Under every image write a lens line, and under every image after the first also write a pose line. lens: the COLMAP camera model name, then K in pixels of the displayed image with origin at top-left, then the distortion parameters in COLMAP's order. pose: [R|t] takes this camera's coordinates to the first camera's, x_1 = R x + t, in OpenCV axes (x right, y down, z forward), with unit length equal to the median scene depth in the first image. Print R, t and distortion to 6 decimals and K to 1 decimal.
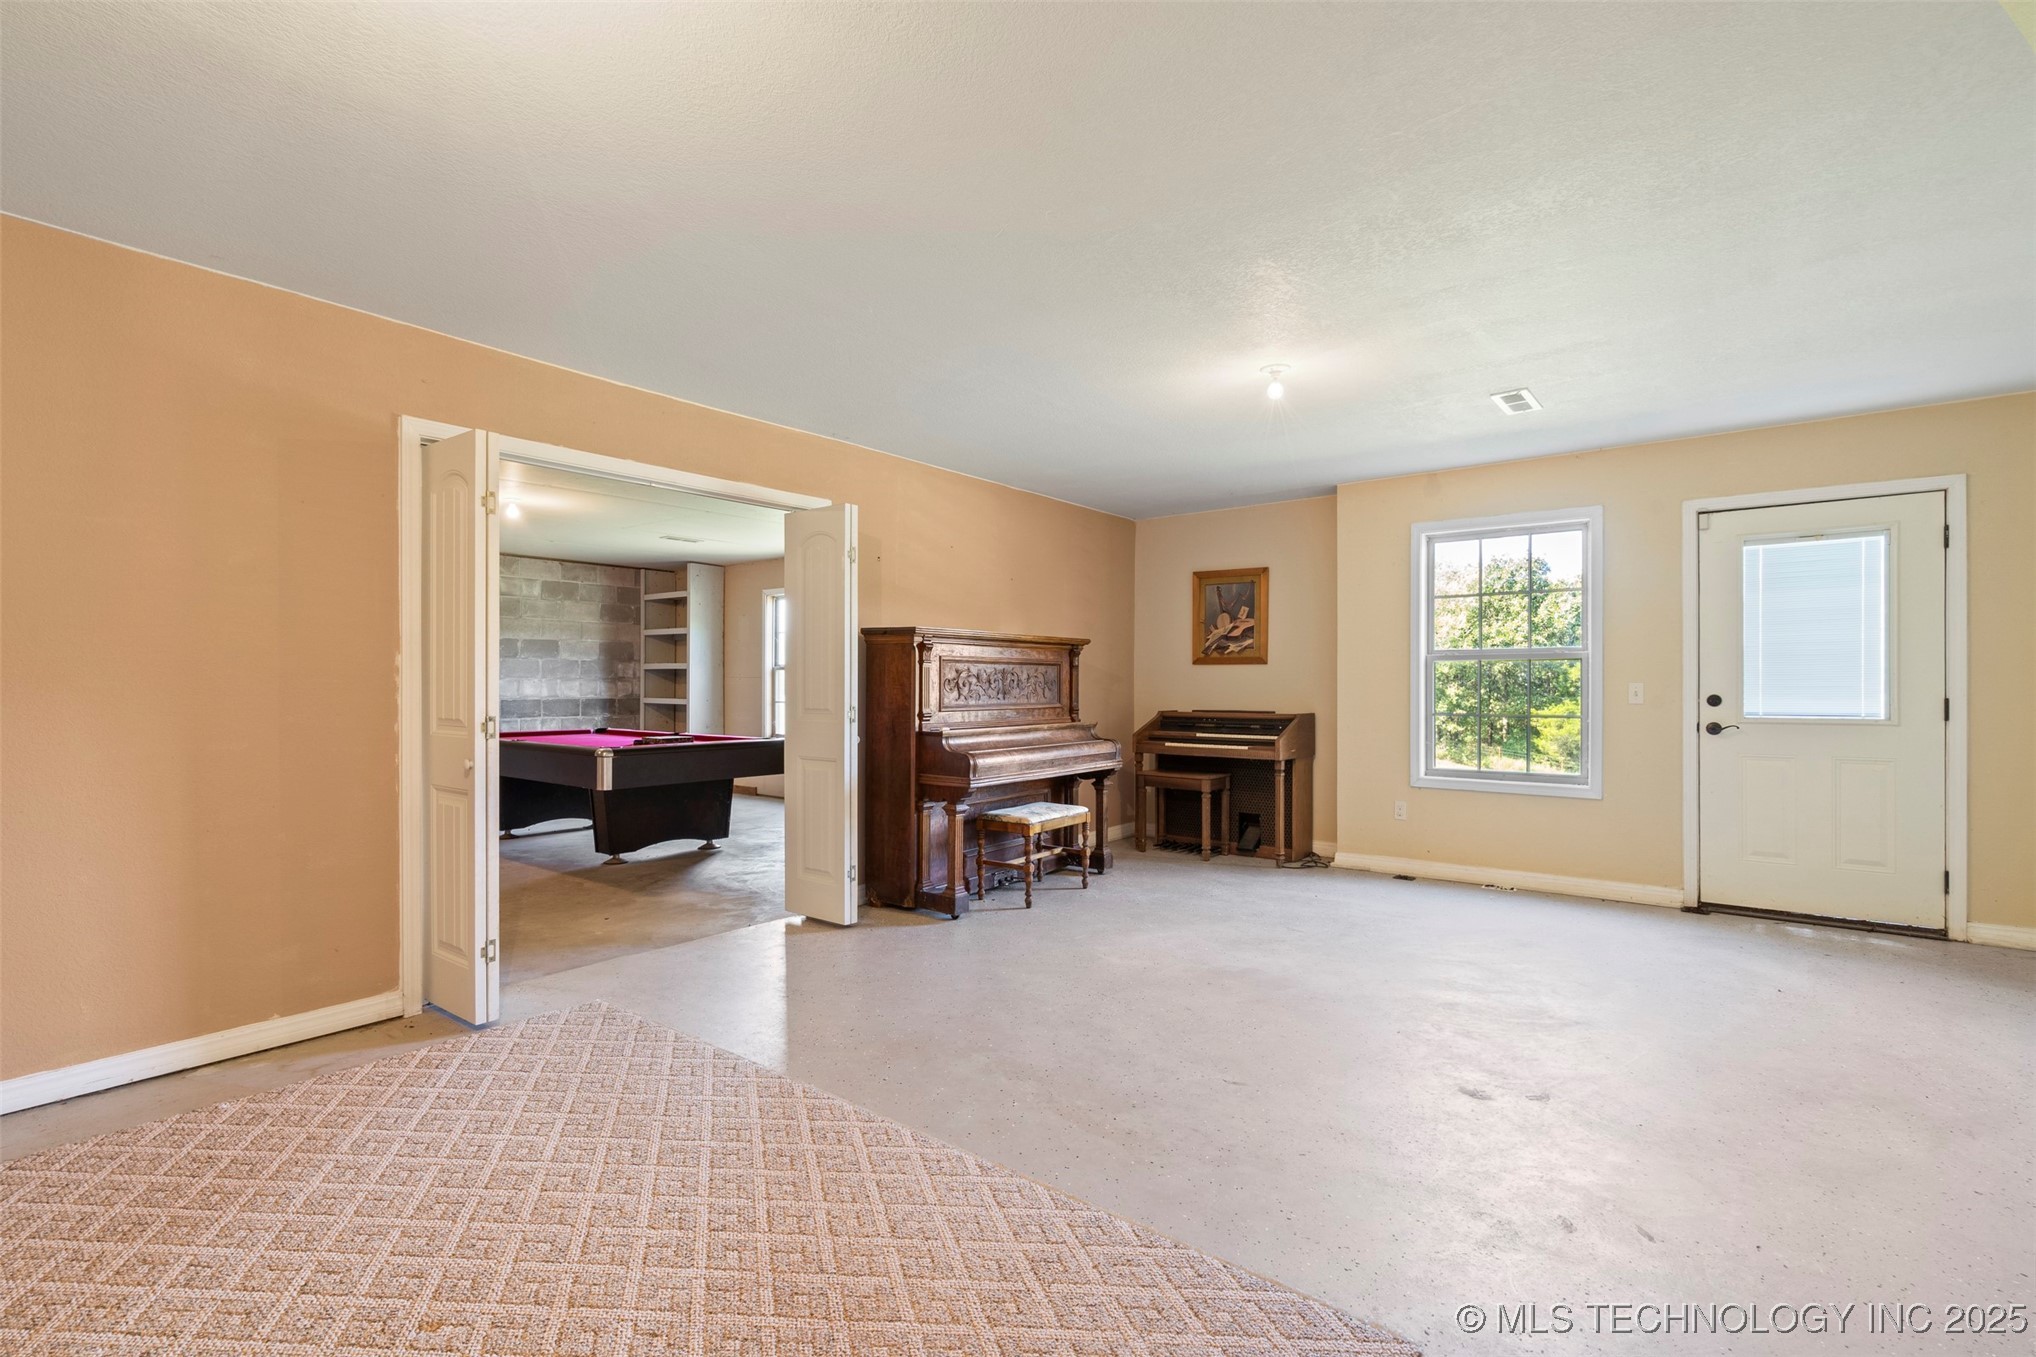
lens RADIAL K [[923.4, 0, 1012.2], [0, 923.4, 680.6], [0, 0, 1]] dist [-0.006118, 0.001336]
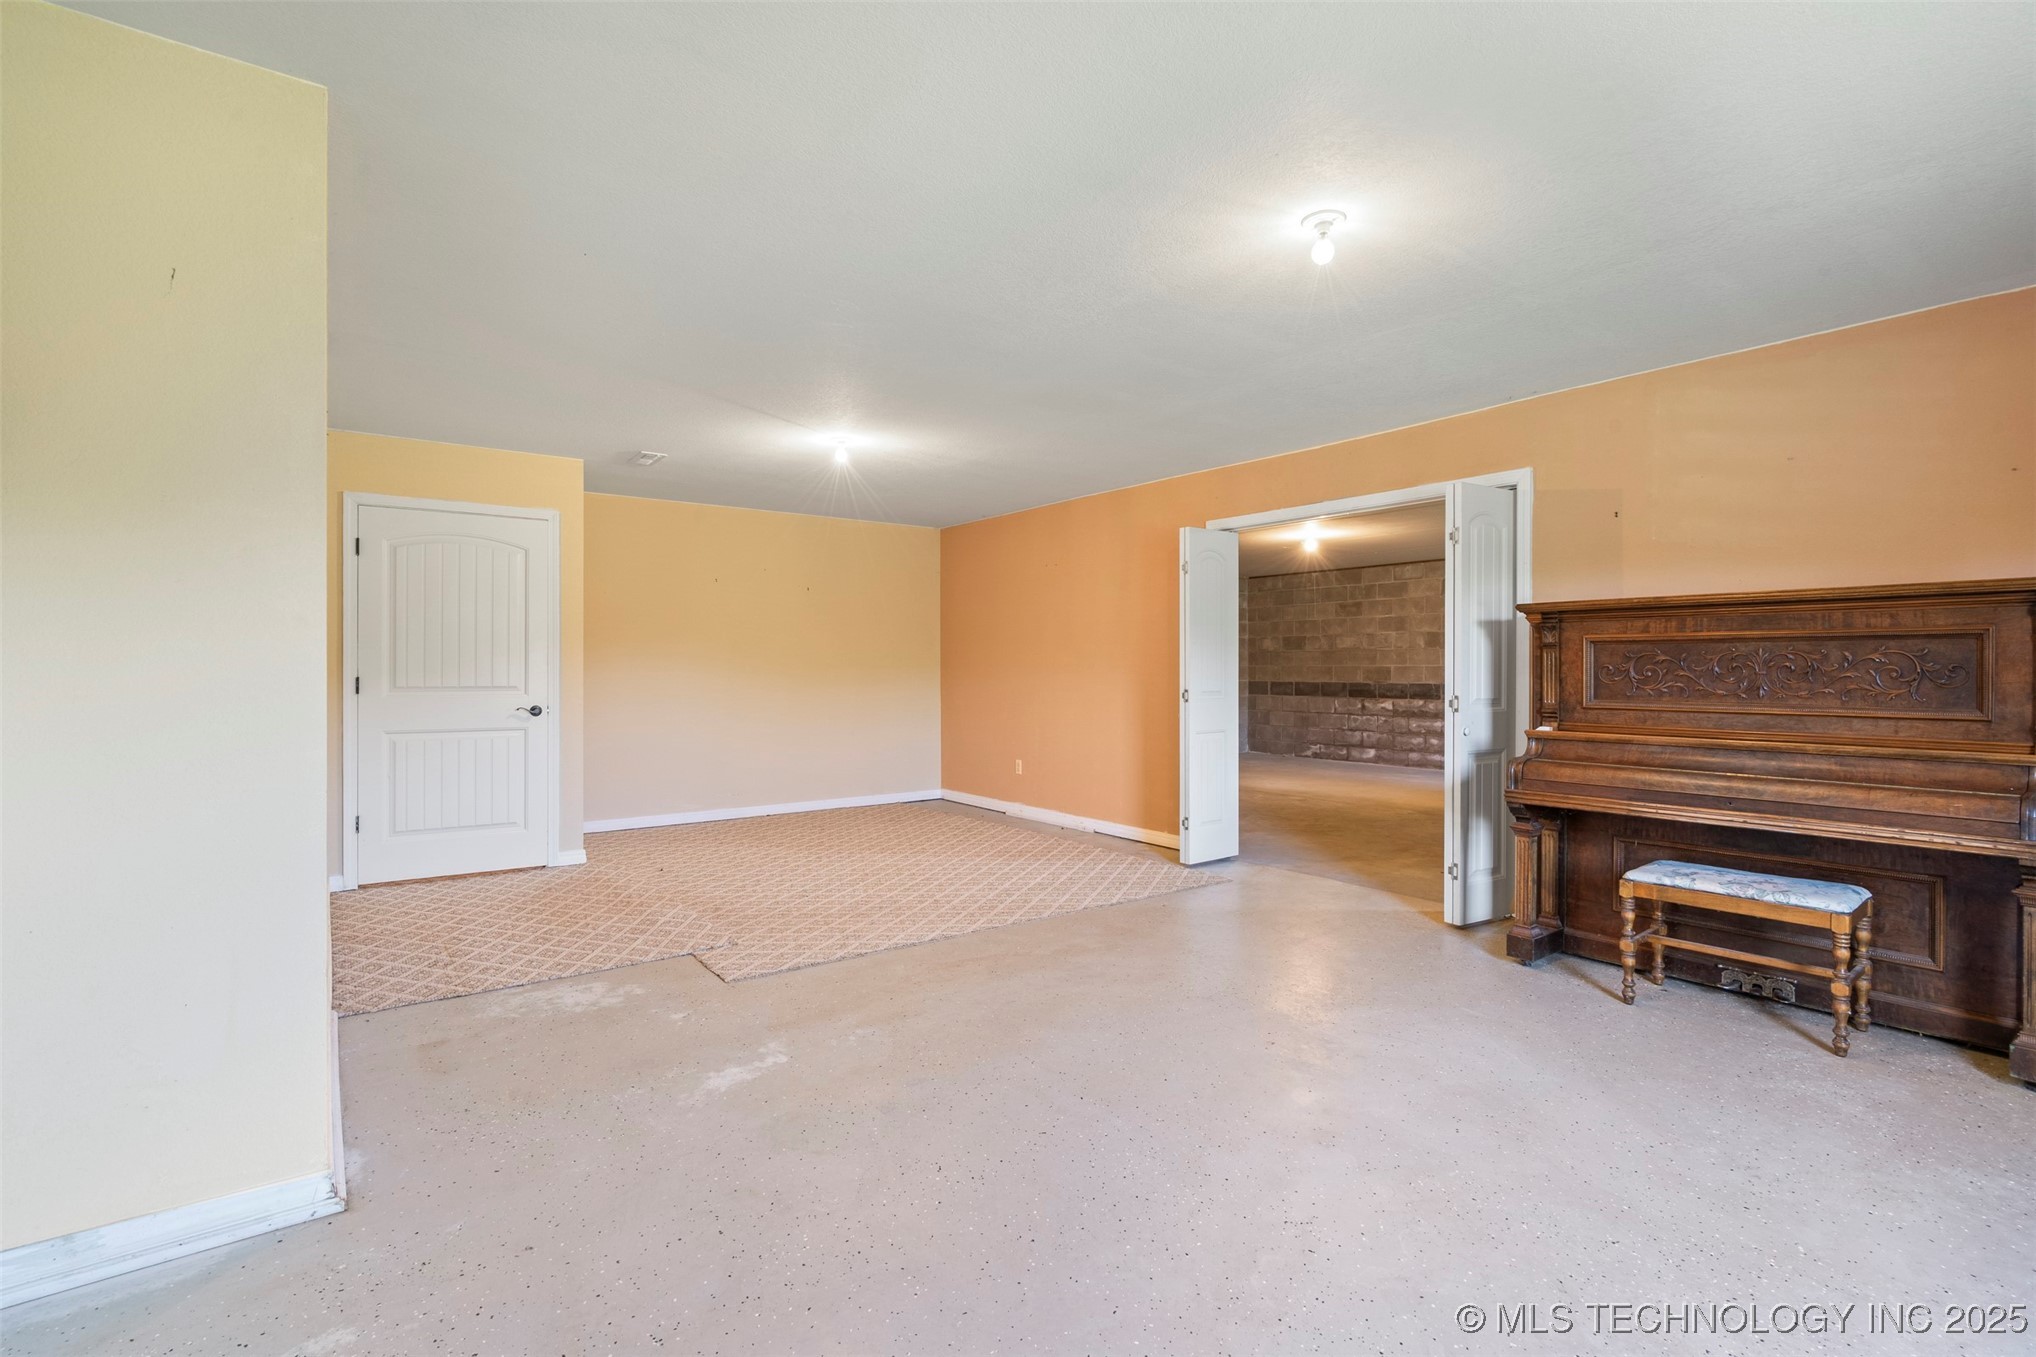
lens RADIAL K [[923.4, 0, 1012.2], [0, 923.4, 680.6], [0, 0, 1]] dist [-0.006118, 0.001336]
pose [[-0.261164, 0.008415, -0.965258, 0.765952], [0.000080, 0.999962, 0.008696, 0.003449], [0.965294, 0.002194, -0.261155, 0.721898]]
